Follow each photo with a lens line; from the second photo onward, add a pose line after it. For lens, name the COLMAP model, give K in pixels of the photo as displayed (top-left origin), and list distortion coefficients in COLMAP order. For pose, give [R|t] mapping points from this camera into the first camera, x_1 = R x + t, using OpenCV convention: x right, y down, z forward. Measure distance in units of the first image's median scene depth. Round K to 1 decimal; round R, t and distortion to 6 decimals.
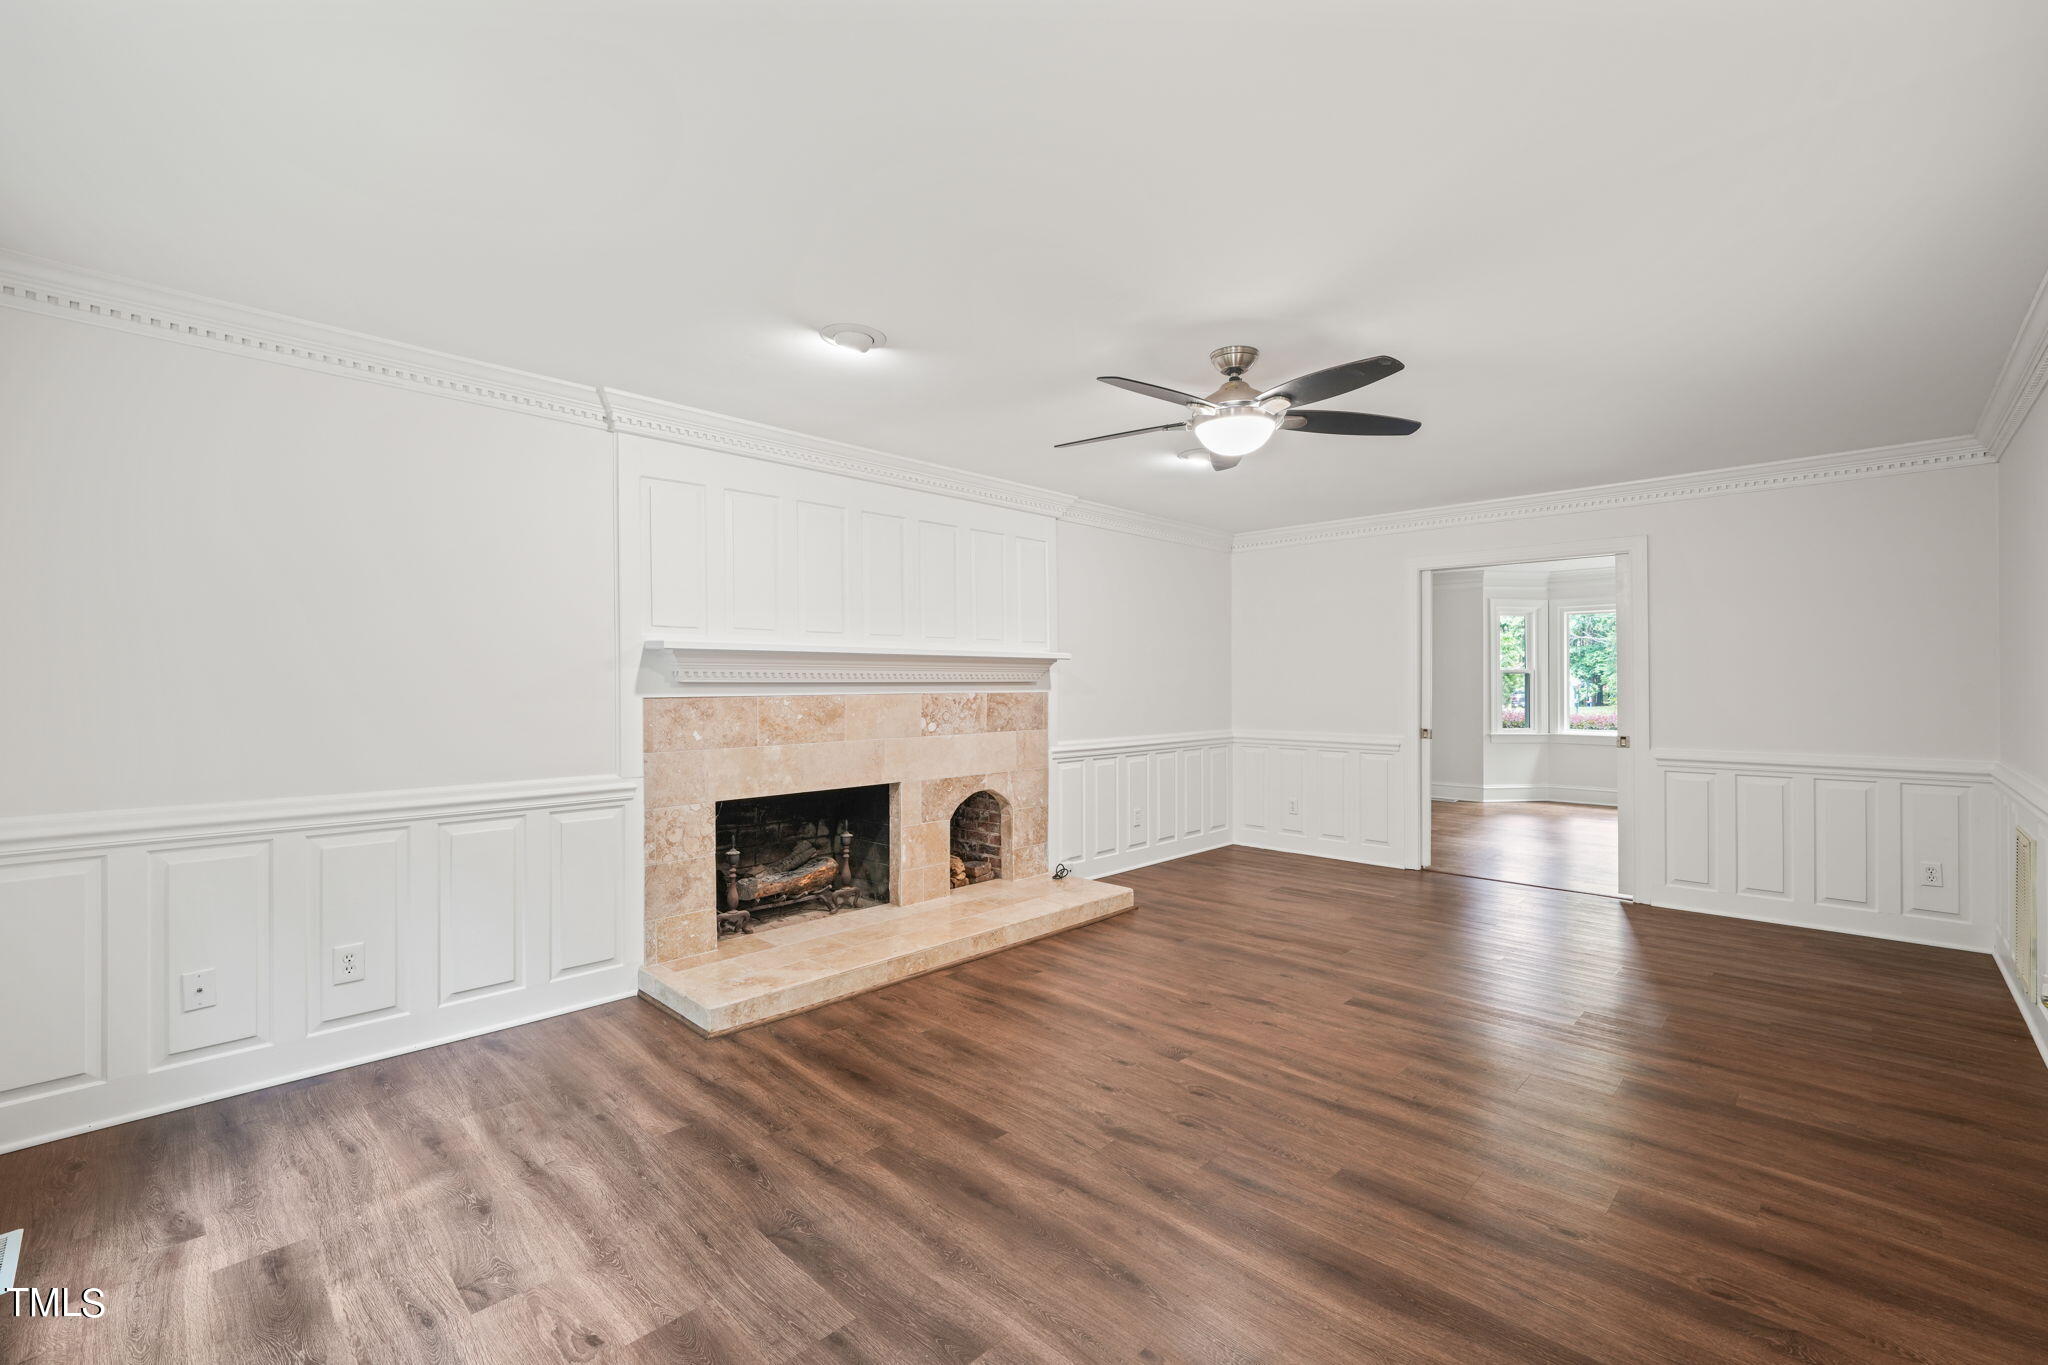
lens RADIAL K [[834.1, 0, 1012.6], [0, 834.1, 684.4], [0, 0, 1]] dist [-0.007213, 0.002107]
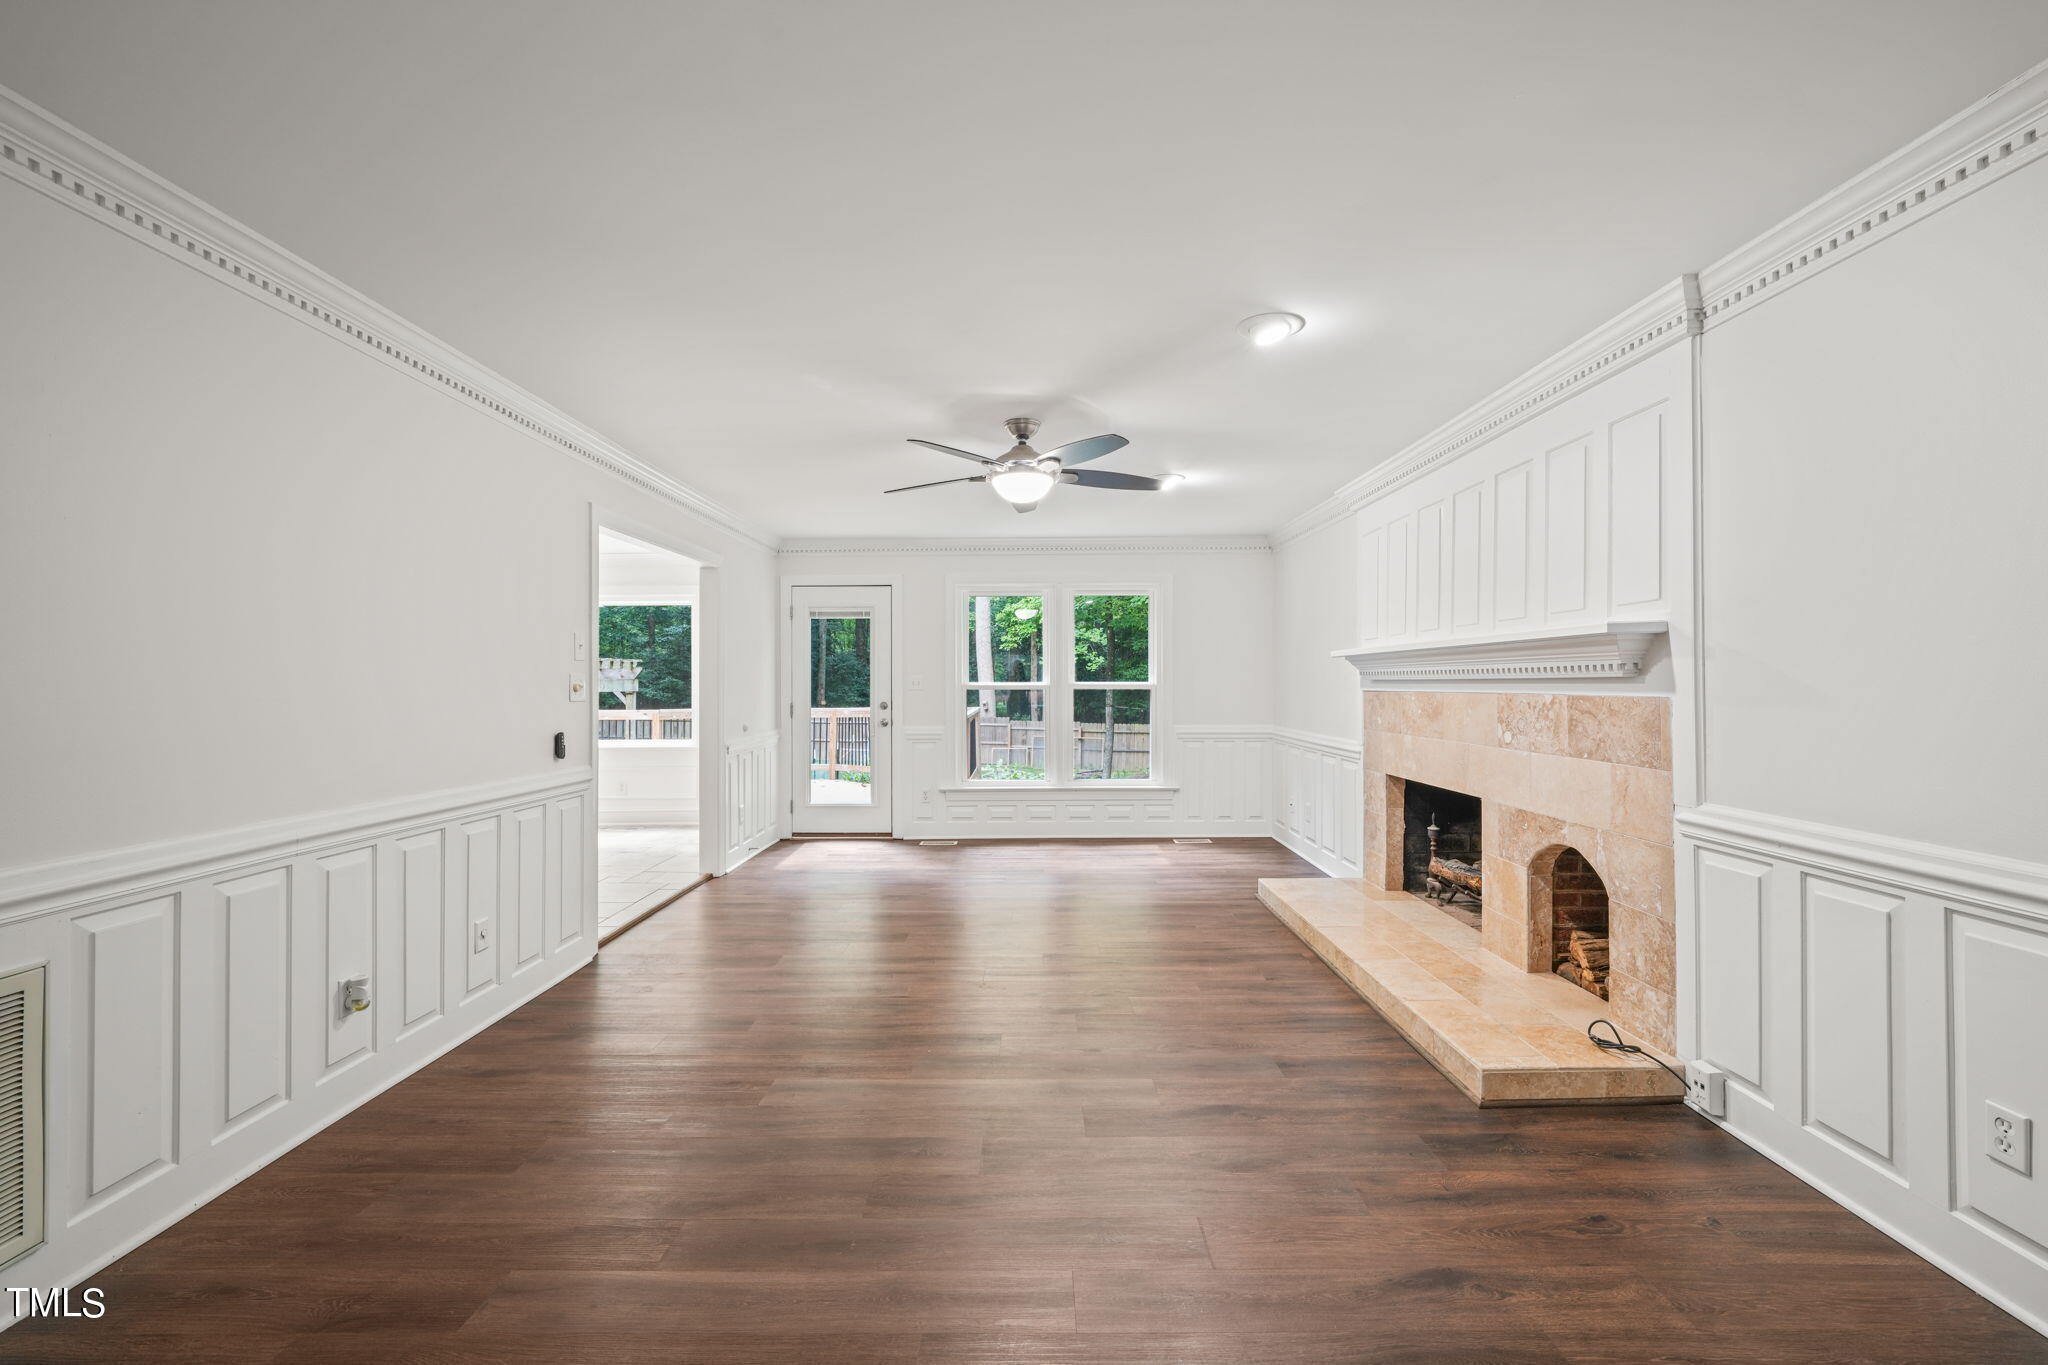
lens RADIAL K [[834.1, 0, 1043.6], [0, 834.1, 681.5], [0, 0, 1]] dist [-0.007213, 0.002107]
pose [[-0.681124, 0.002876, -0.732163, 0.791365], [0.002672, 0.999995, 0.001442, -0.002407], [0.732163, -0.000975, -0.681128, 1.269349]]
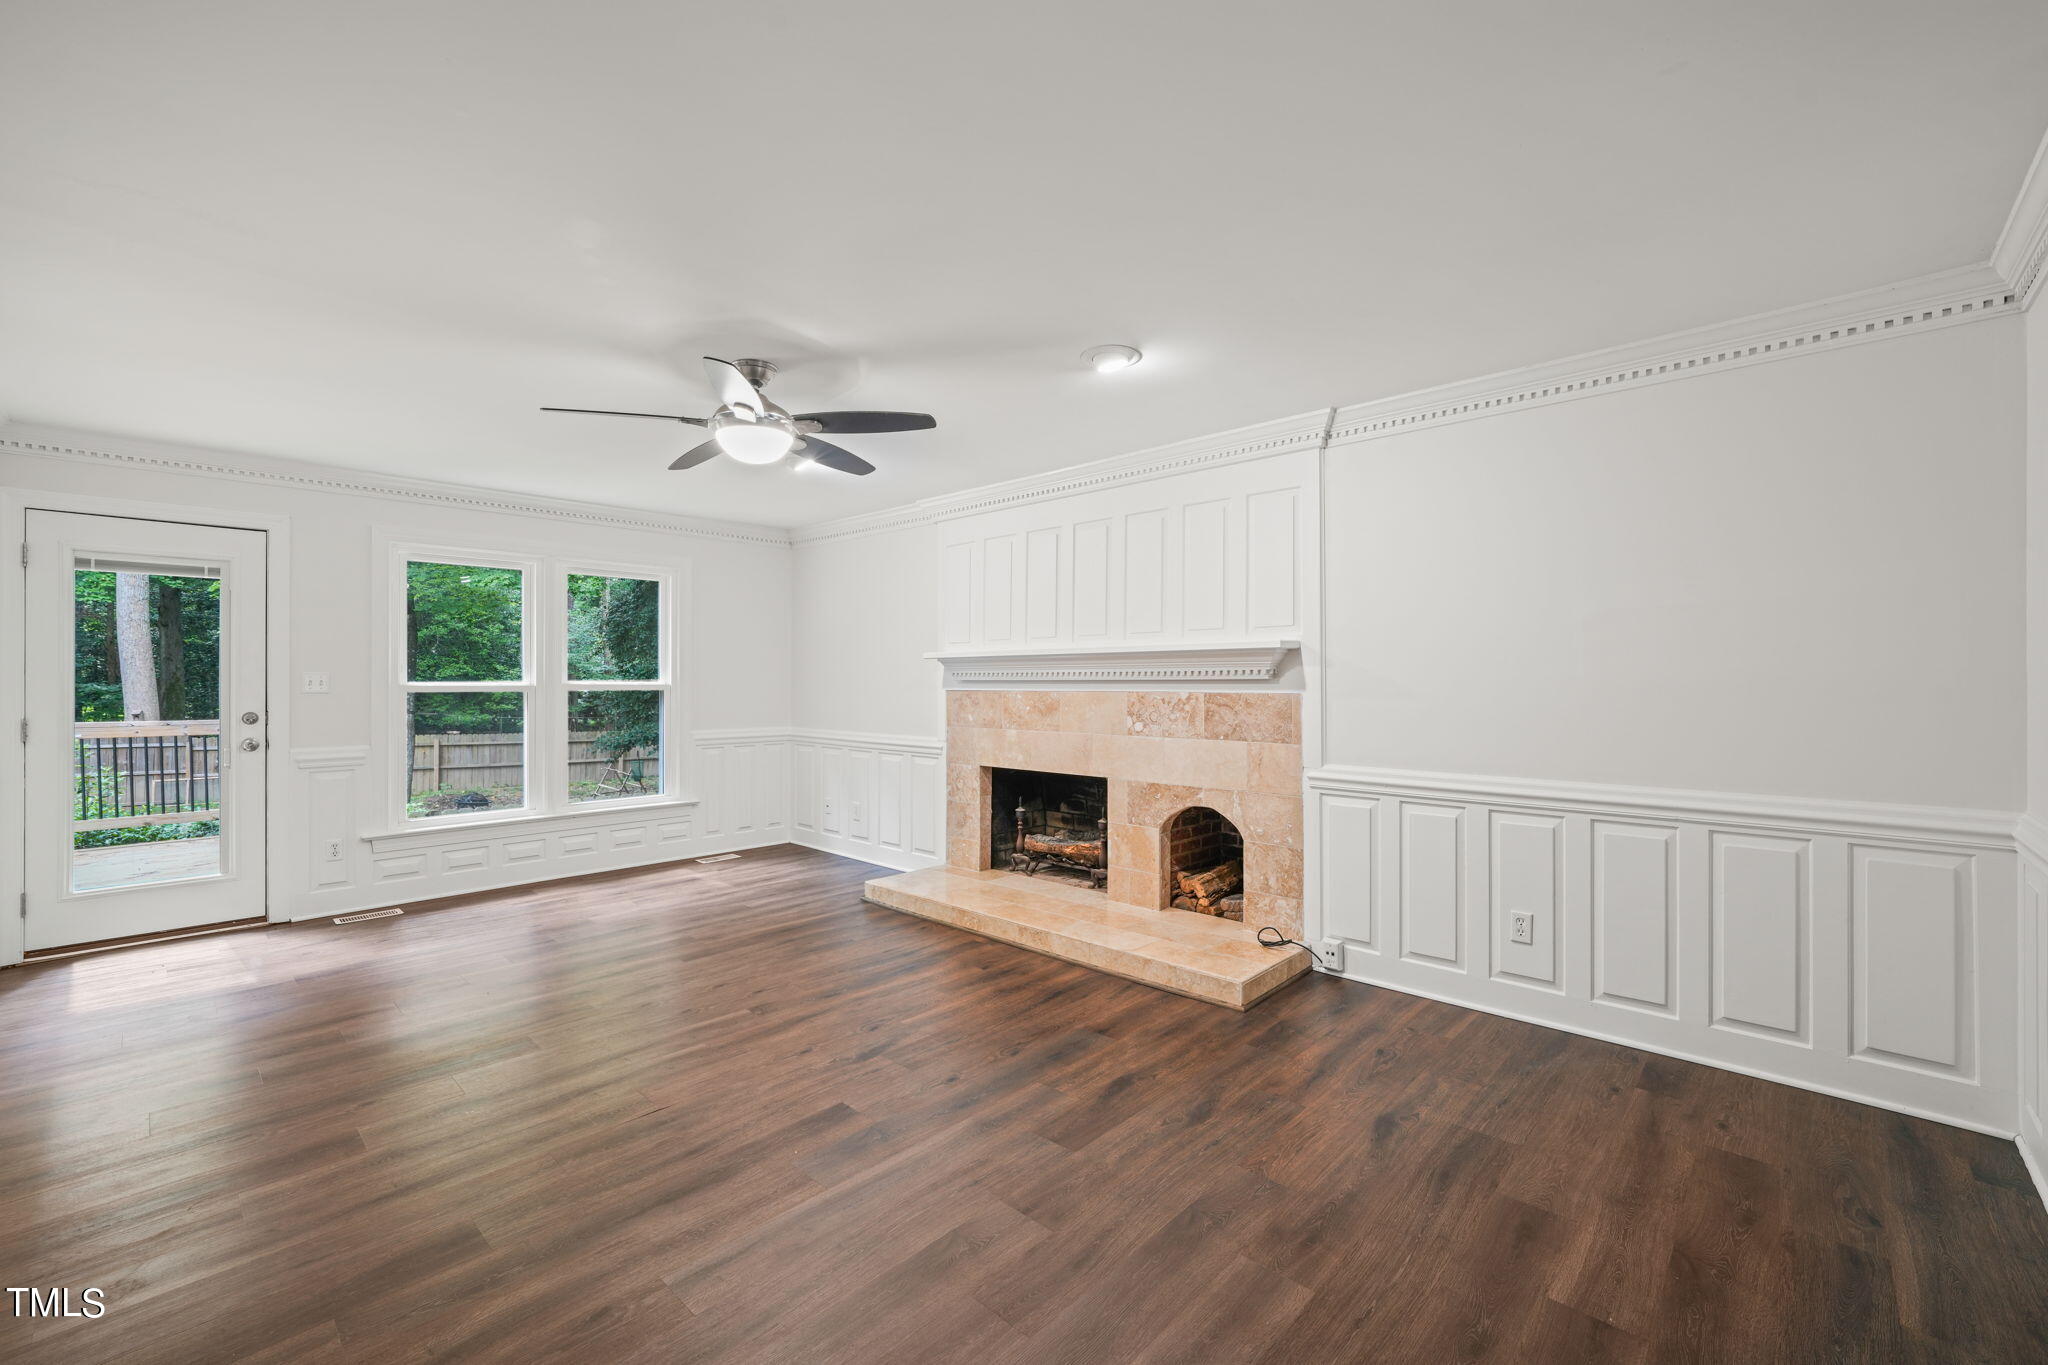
lens RADIAL K [[834.1, 0, 1041.9], [0, 834.1, 684.5], [0, 0, 1]] dist [-0.007213, 0.002107]
pose [[0.063815, 0.005156, -0.997948, 0.895795], [-0.001707, 0.999986, 0.005058, -0.002244], [0.997960, 0.001381, 0.063823, 0.869276]]
